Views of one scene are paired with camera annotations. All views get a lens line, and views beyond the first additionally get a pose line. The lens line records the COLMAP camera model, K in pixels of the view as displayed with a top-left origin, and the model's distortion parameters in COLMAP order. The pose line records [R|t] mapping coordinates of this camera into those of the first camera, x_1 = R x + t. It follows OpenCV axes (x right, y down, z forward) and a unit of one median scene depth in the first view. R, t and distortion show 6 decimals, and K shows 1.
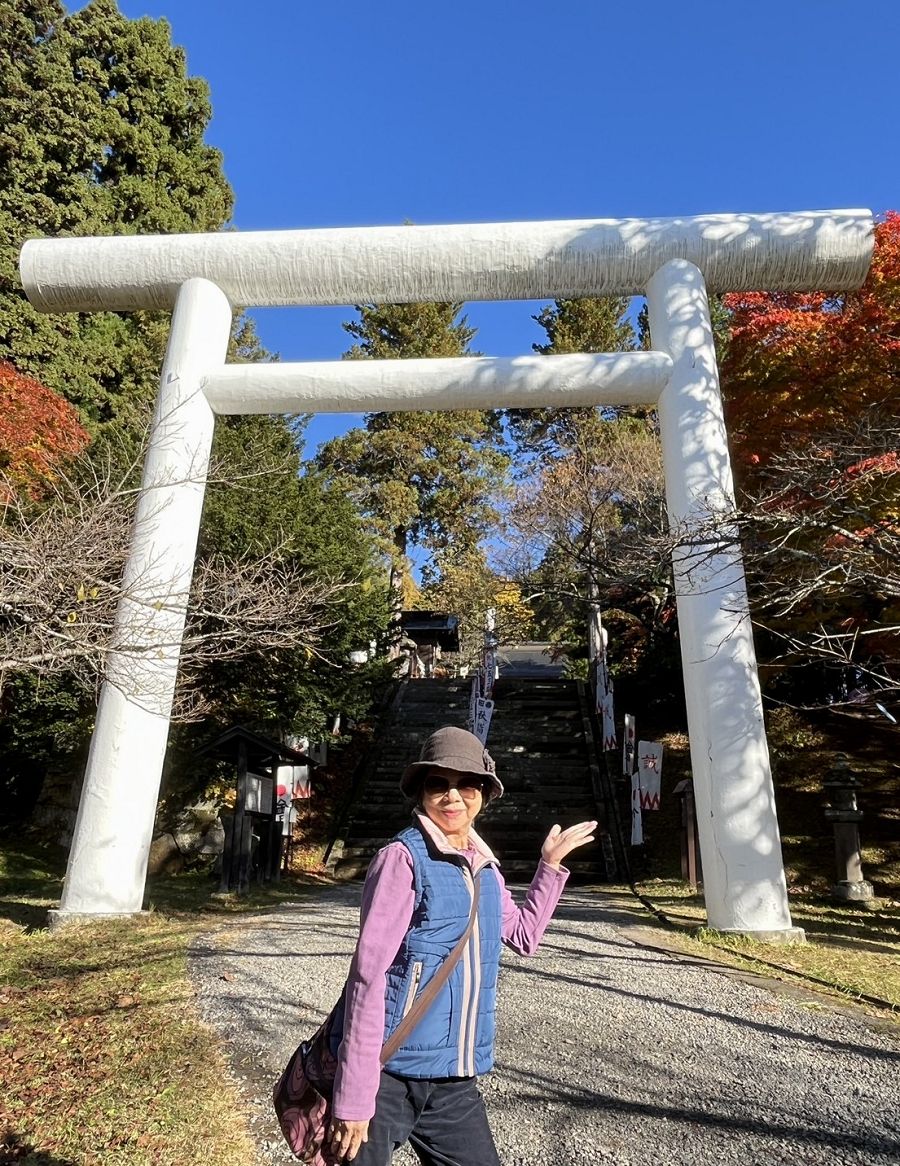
lens RADIAL K [[864.5, 0, 433.0], [0, 864.5, 572.5], [0, 0, 1]] dist [0.012768, -0.014398]
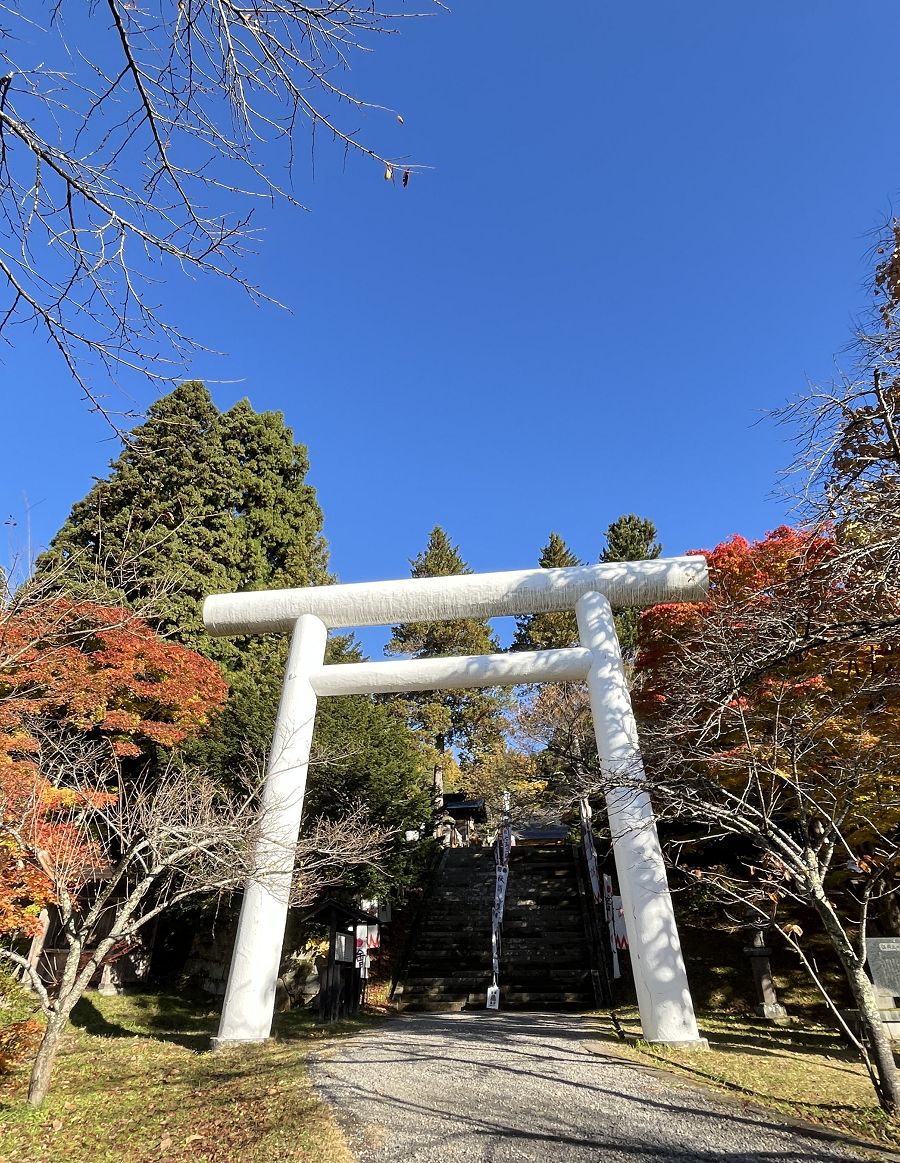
lens RADIAL K [[654.3, 0, 442.1], [0, 654.3, 597.8], [0, 0, 1]] dist [0.008215, -0.002950]
pose [[0.998112, -0.049541, -0.036306, 0.018110], [0.040325, 0.974431, -0.221040, -0.037068], [0.046329, 0.219159, 0.974589, -0.109654]]
